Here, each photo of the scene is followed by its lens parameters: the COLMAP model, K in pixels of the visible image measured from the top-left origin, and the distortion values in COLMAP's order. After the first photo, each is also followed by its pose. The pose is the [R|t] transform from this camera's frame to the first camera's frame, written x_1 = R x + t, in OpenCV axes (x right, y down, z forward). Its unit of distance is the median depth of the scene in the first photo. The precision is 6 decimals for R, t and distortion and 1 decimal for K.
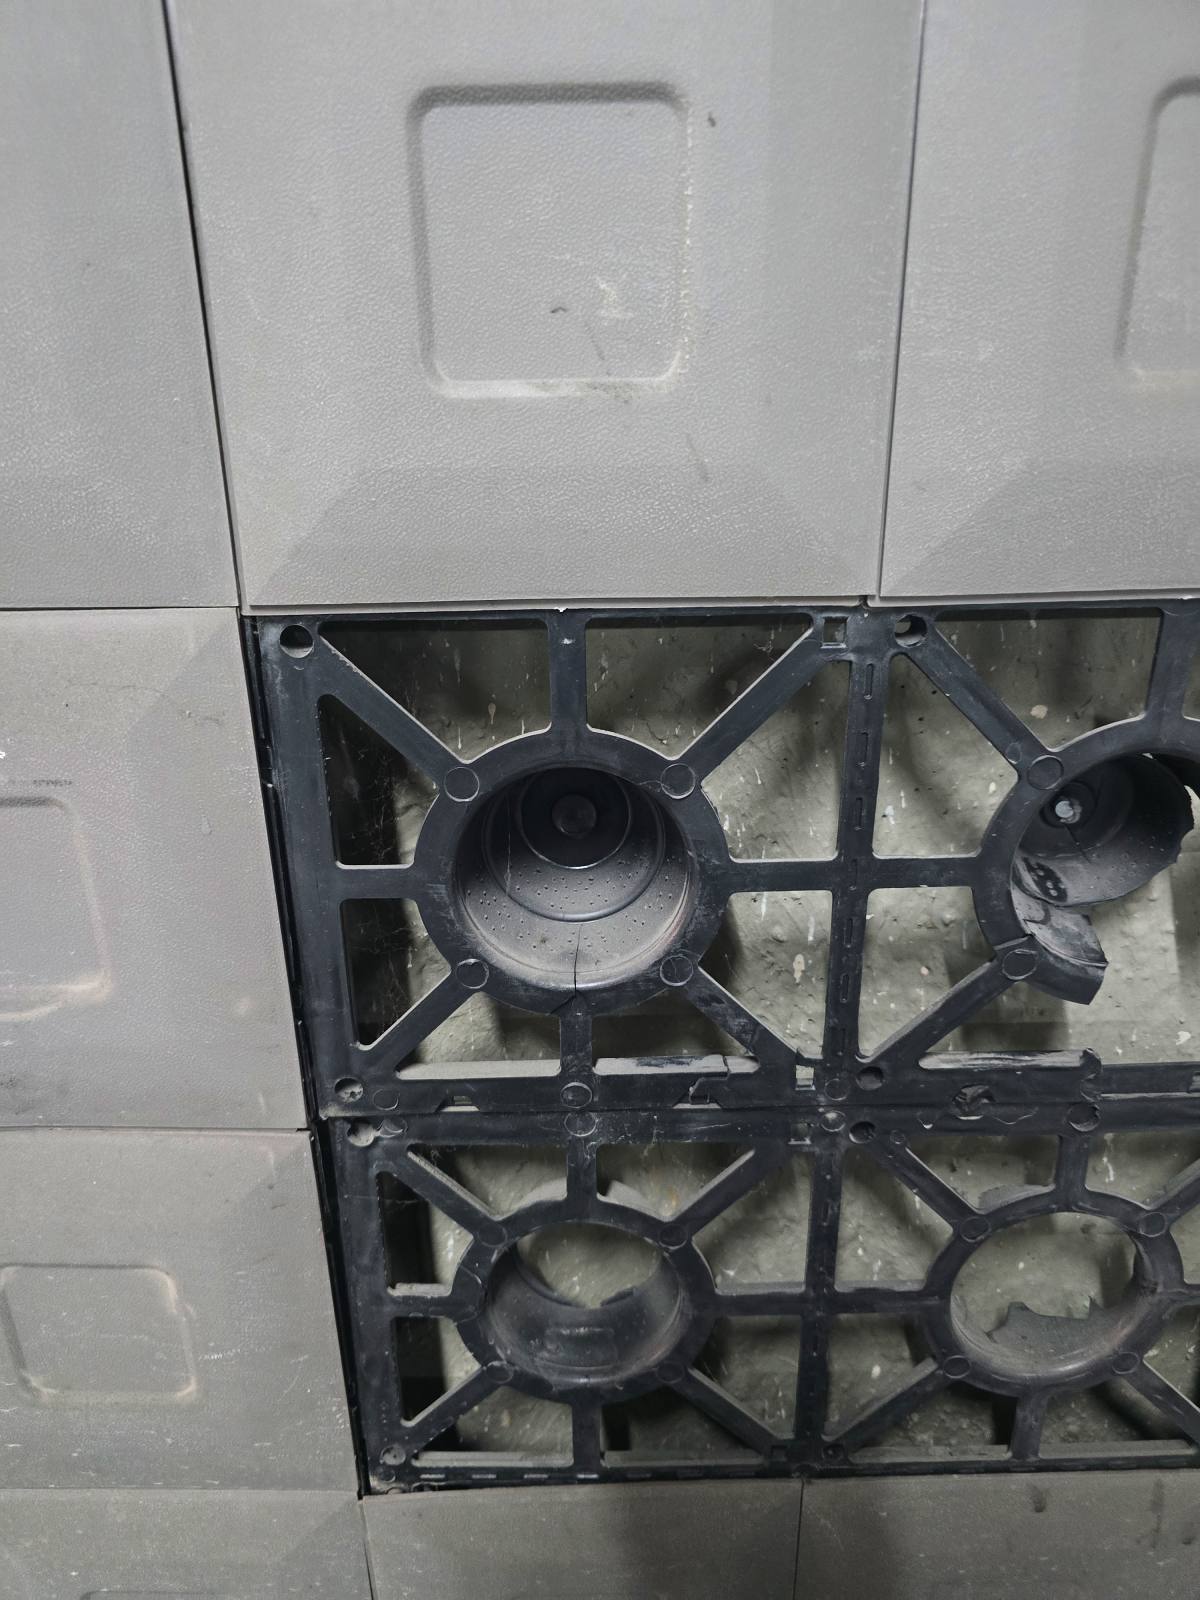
lens RADIAL K [[1123.9, 0, 581.2], [0, 1123.9, 801.2], [0, 0, 1]] dist [-0.001520, -0.022419]
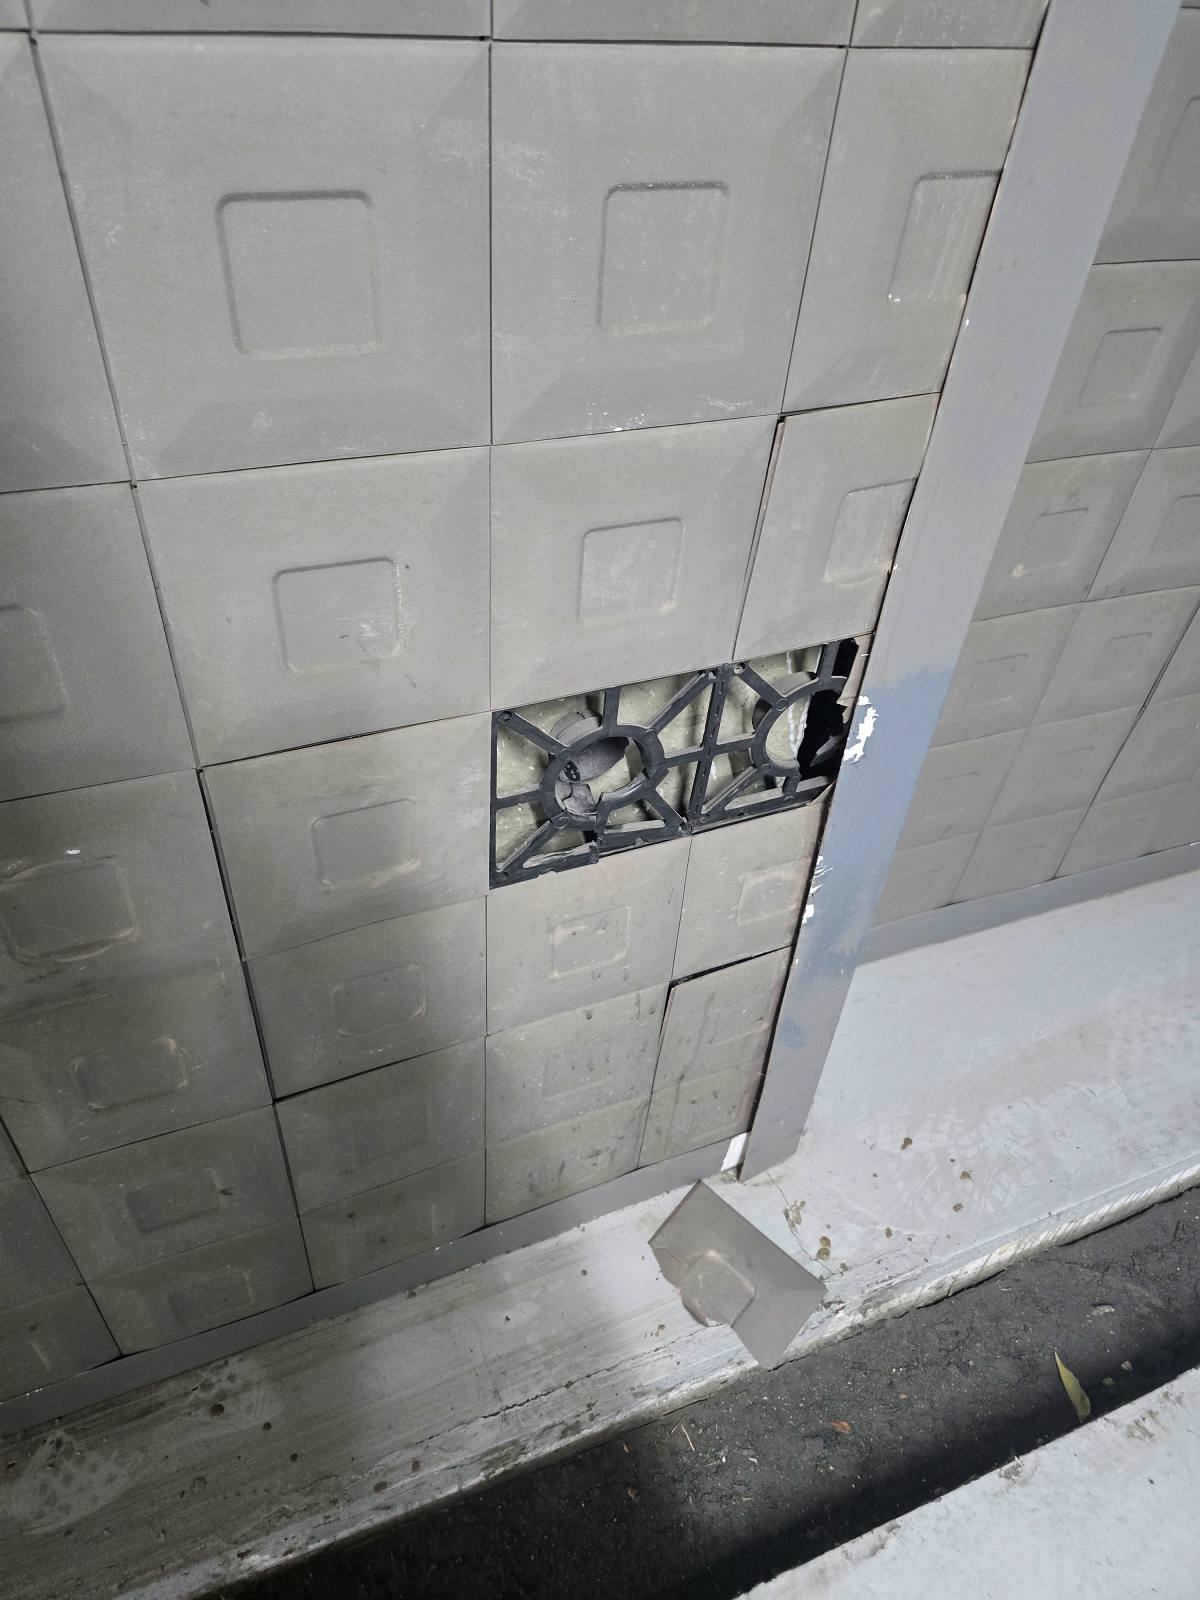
lens RADIAL K [[1080.2, 0, 601.6], [0, 1080.2, 789.3], [0, 0, 1]] dist [0.055876, -0.046122]
pose [[0.920122, -0.193476, 0.340503, -0.256320], [0.064602, 0.932520, 0.355292, -0.659778], [-0.386266, -0.304915, 0.870531, -0.879922]]
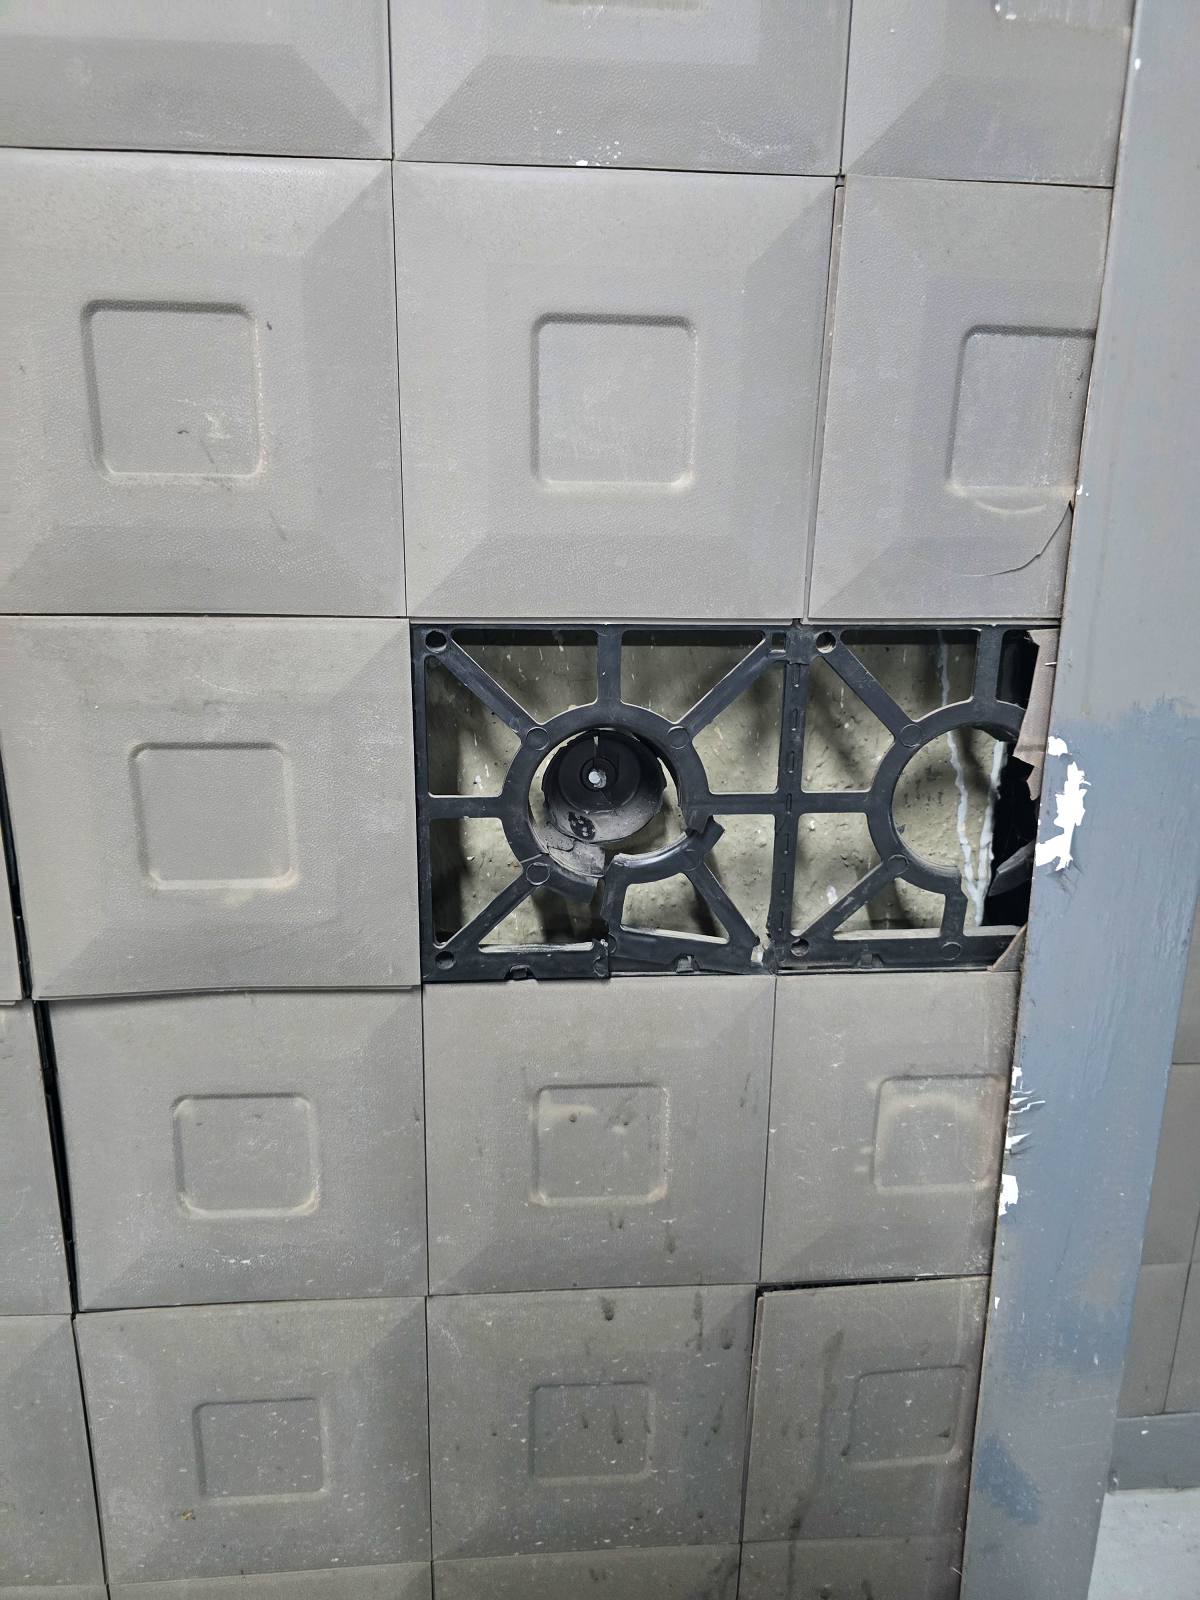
lens RADIAL K [[1085.8, 0, 594.9], [0, 1085.8, 771.1], [0, 0, 1]] dist [0.007533, -0.001816]
pose [[0.996755, 0.012392, 0.079538, 0.334447], [-0.003297, 0.993536, -0.113467, 0.165251], [-0.080430, 0.112837, 0.990353, -0.402283]]
